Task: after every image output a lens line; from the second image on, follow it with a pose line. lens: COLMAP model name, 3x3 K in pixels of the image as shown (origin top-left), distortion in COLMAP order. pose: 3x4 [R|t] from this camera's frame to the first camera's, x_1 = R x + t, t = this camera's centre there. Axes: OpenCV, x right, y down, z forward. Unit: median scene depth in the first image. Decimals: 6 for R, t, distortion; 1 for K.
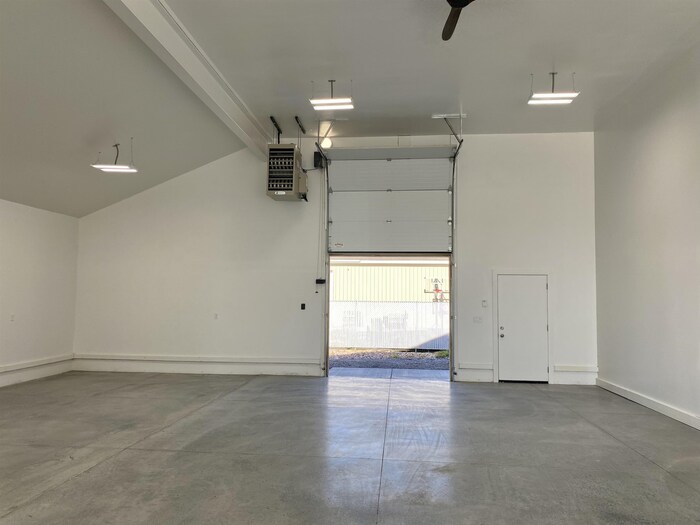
lens RADIAL K [[532.6, 0, 354.9], [0, 532.6, 266.9], [0, 0, 1]] dist [0.046035, -0.044082]
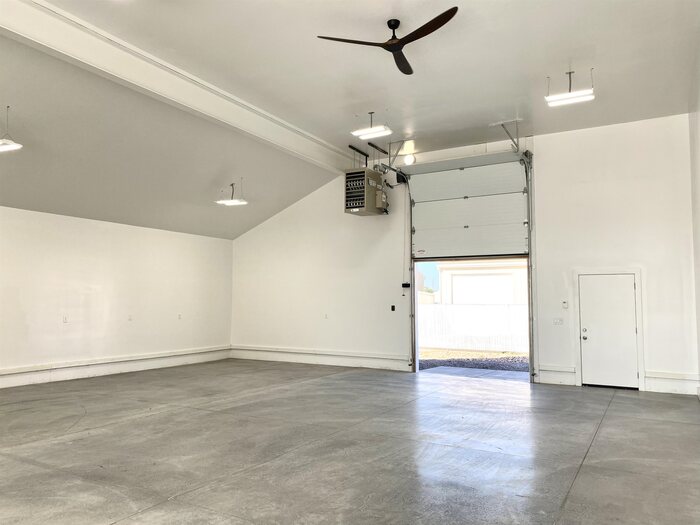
lens RADIAL K [[532.6, 0, 347.2], [0, 532.6, 264.7], [0, 0, 1]] dist [0.046035, -0.044082]
pose [[0.908682, -0.036499, -0.415891, 0.290746], [0.031171, 0.999322, -0.019595, 0.002442], [0.416324, 0.004842, 0.909203, -0.057519]]
